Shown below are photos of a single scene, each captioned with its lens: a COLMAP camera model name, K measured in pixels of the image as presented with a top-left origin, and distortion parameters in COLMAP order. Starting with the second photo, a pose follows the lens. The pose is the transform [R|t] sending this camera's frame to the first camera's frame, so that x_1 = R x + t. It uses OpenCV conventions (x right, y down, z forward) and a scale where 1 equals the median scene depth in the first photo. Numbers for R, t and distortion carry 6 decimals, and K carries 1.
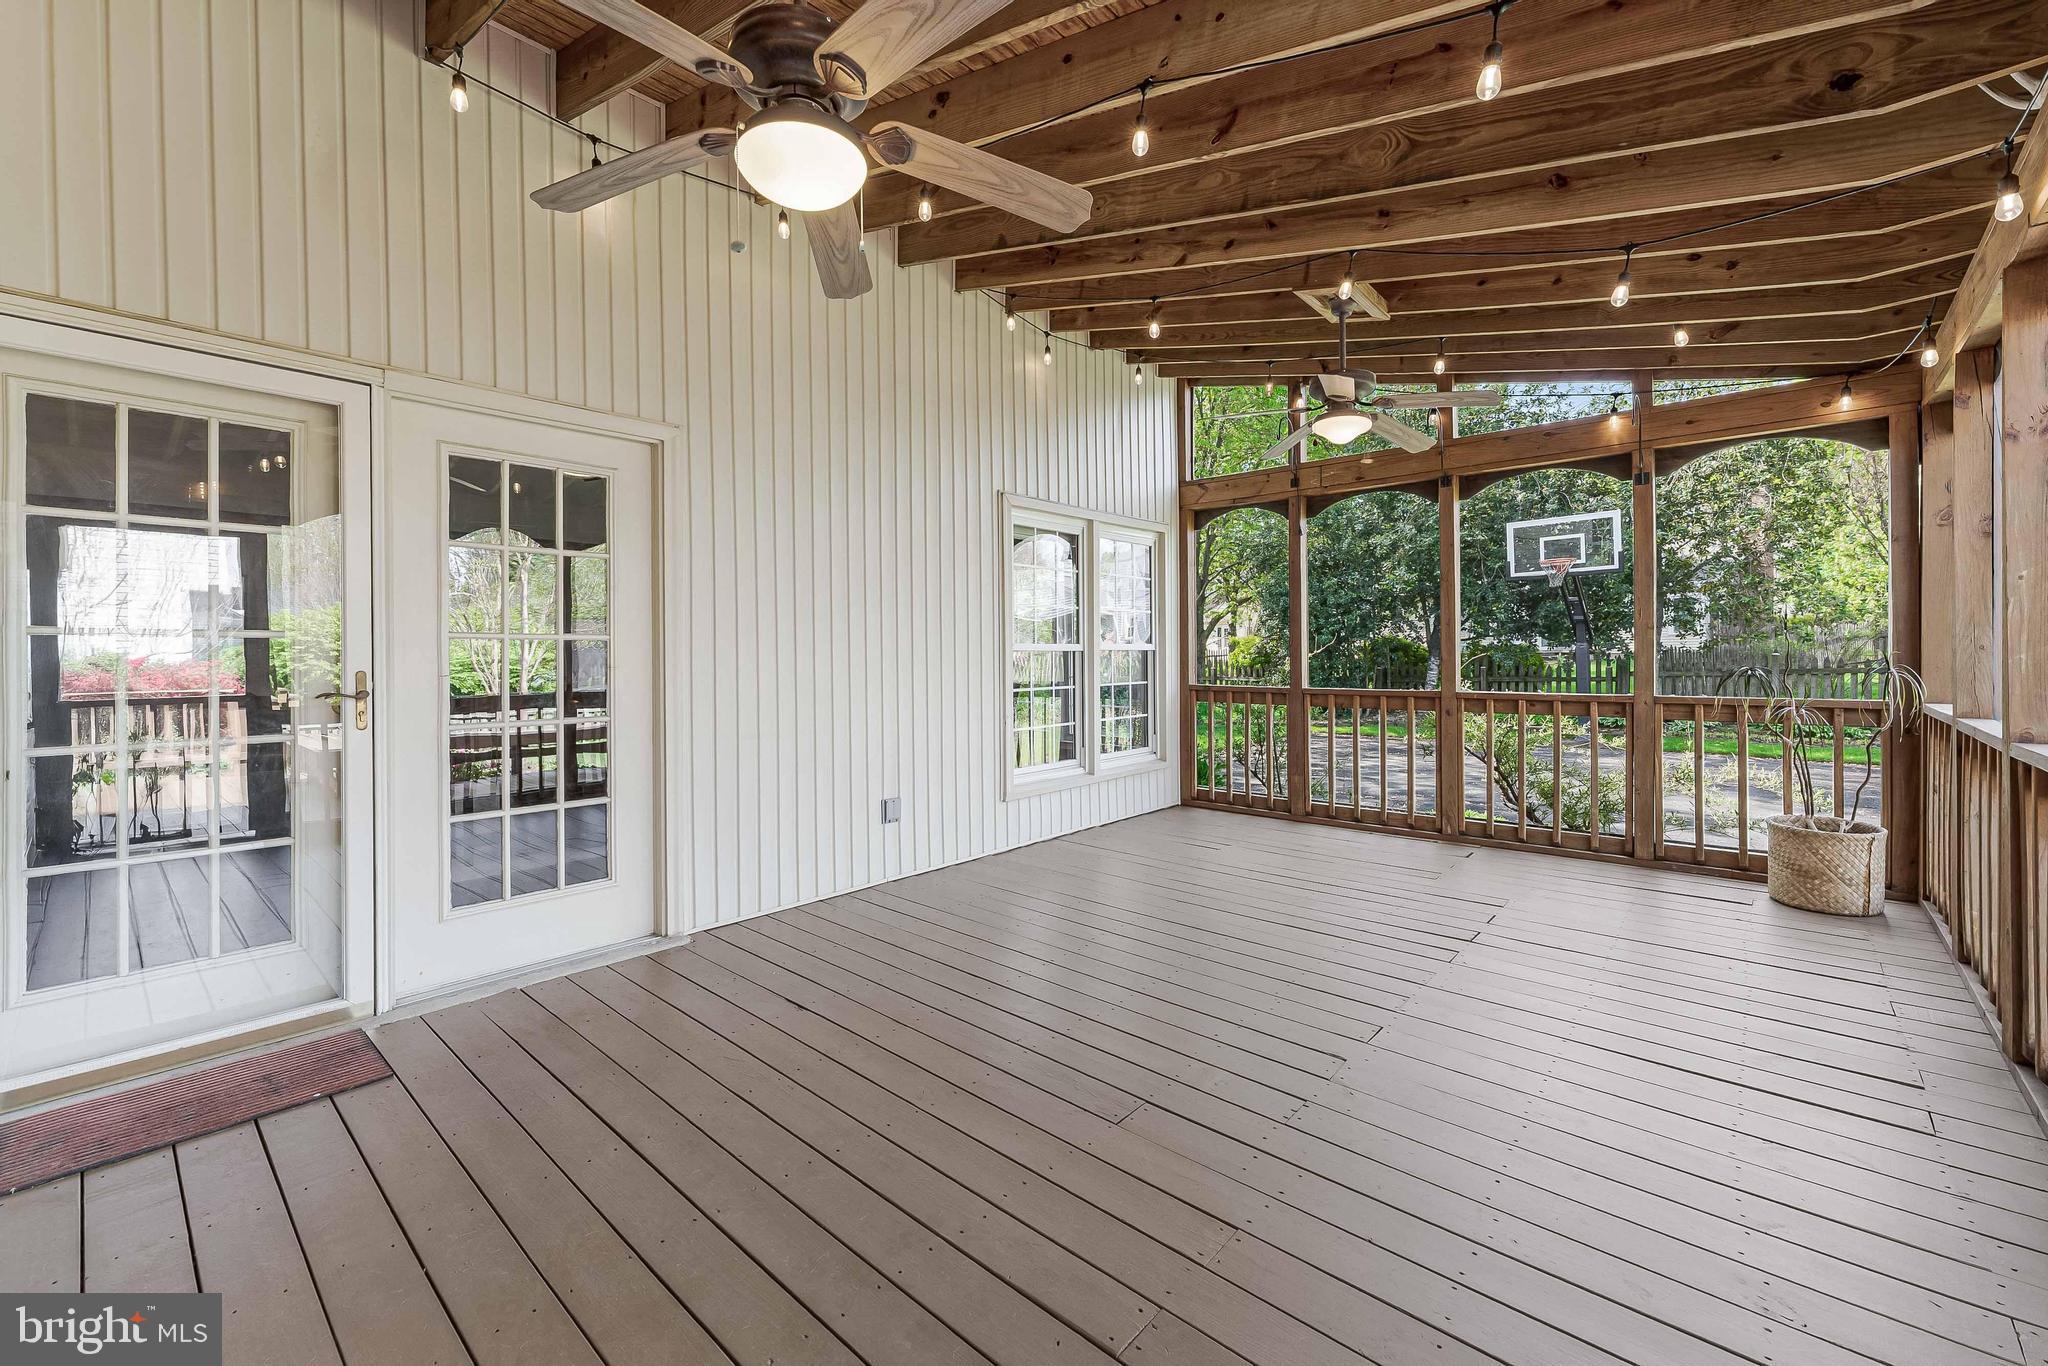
lens RADIAL K [[836.1, 0, 1030.5], [0, 836.1, 653.2], [0, 0, 1]] dist [0.000181, -0.000132]
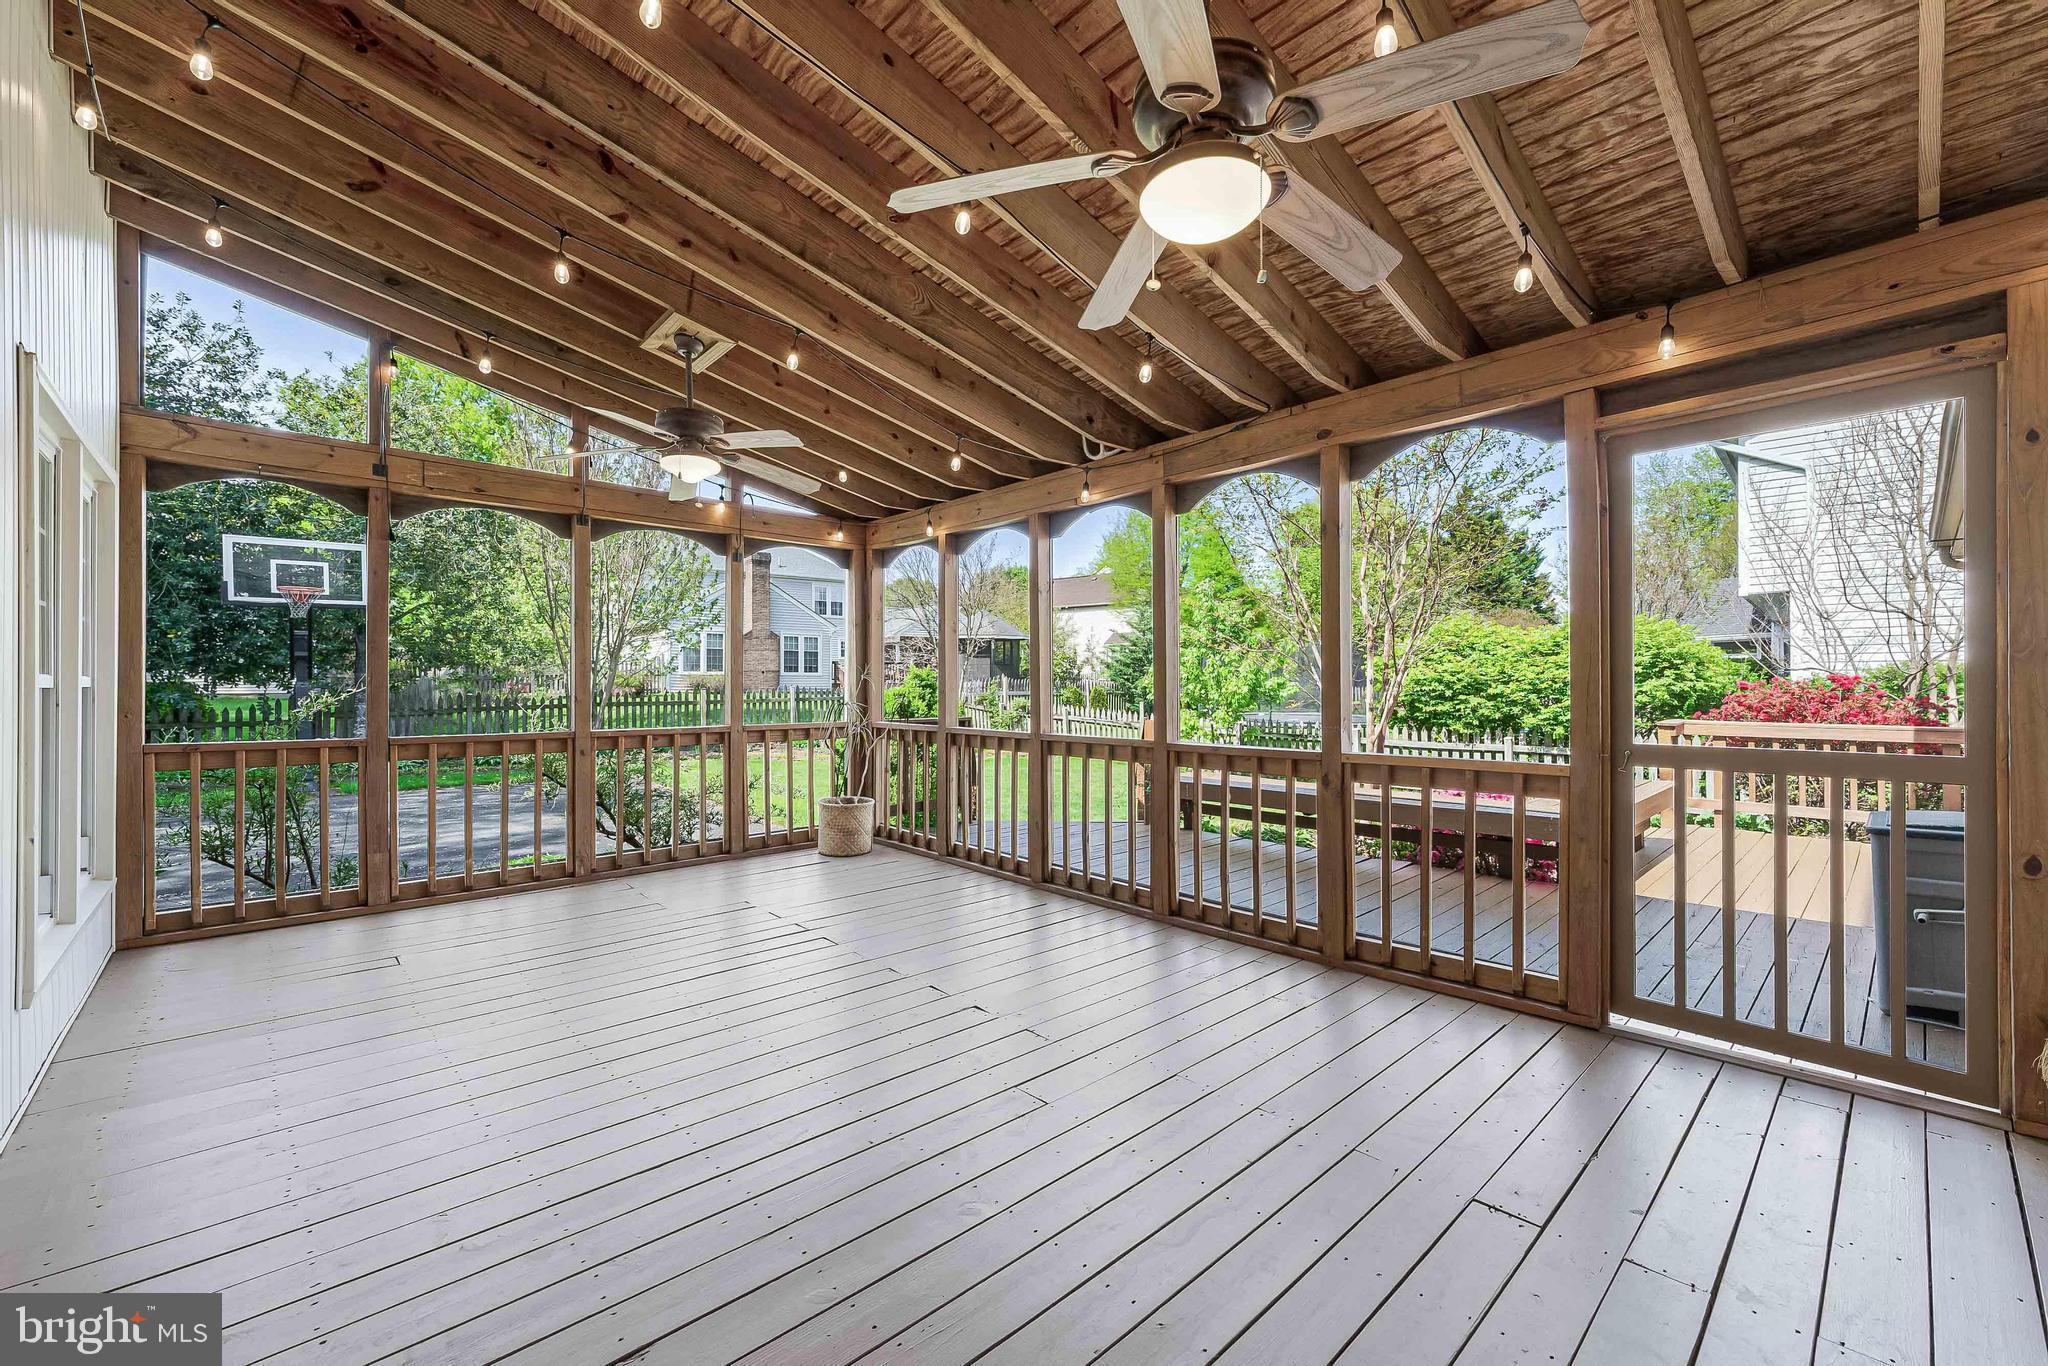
lens RADIAL K [[820.3, 0, 1033.1], [0, 820.3, 679.2], [0, 0, 1]] dist [0.001750, 0.000239]
pose [[0.090442, 0.016537, 0.995764, -0.409869], [0.001231, 0.999860, -0.016717, 0.000763], [-0.995901, 0.002738, 0.090409, 0.365589]]
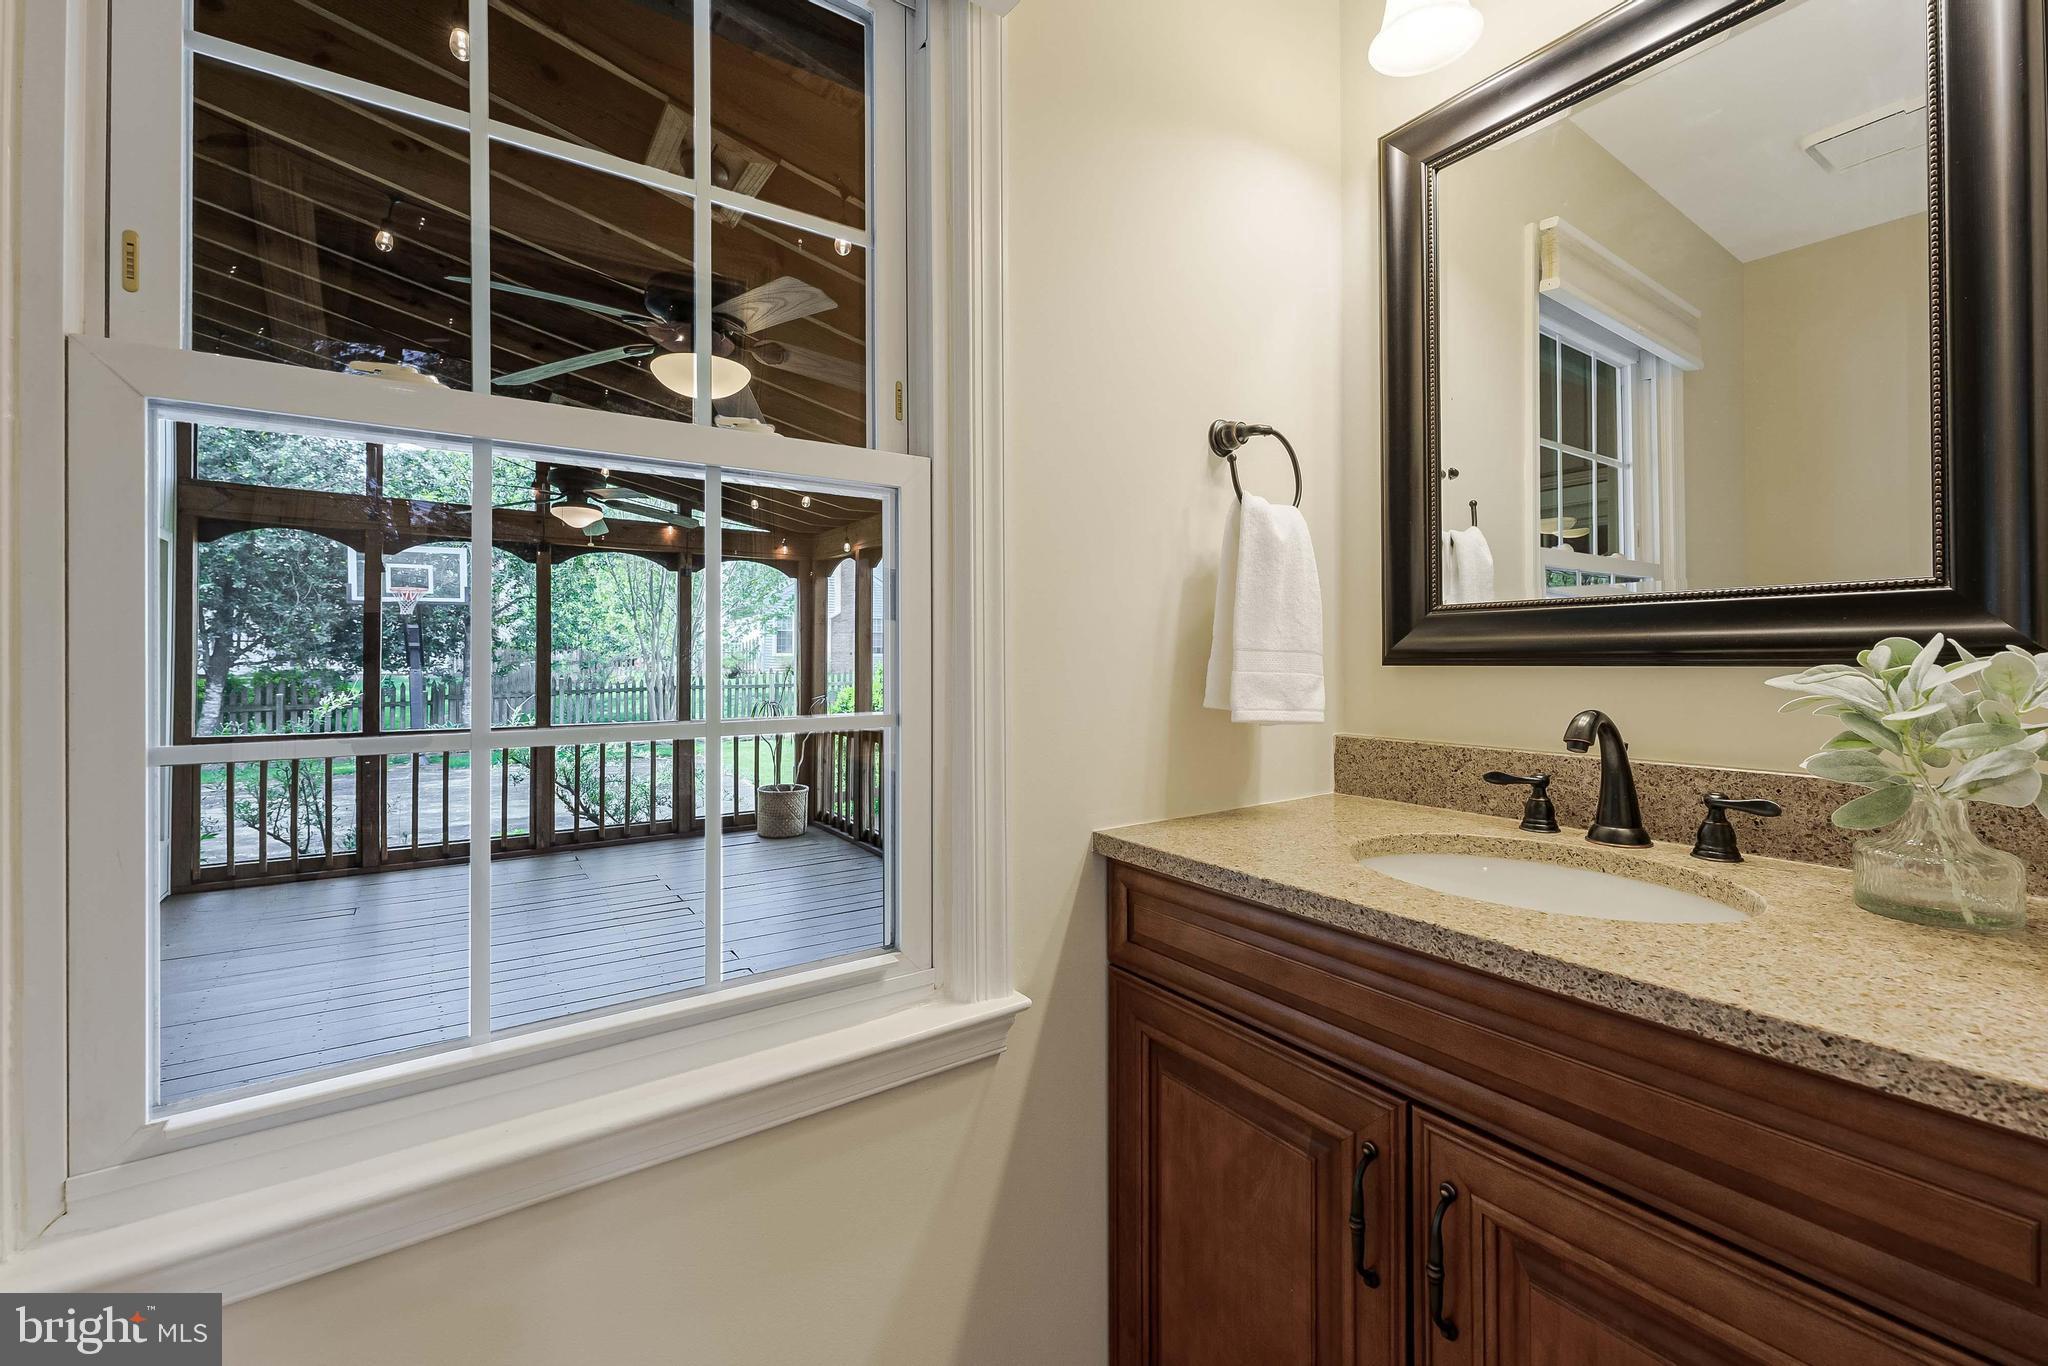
lens RADIAL K [[836.1, 0, 1030.5], [0, 836.1, 653.2], [0, 0, 1]] dist [0.000181, -0.000132]
pose [[0.228151, 0.020475, 0.973410, -0.473816], [-0.001379, 0.999785, -0.020707, -0.031962], [-0.973625, 0.003381, 0.228130, 0.062464]]
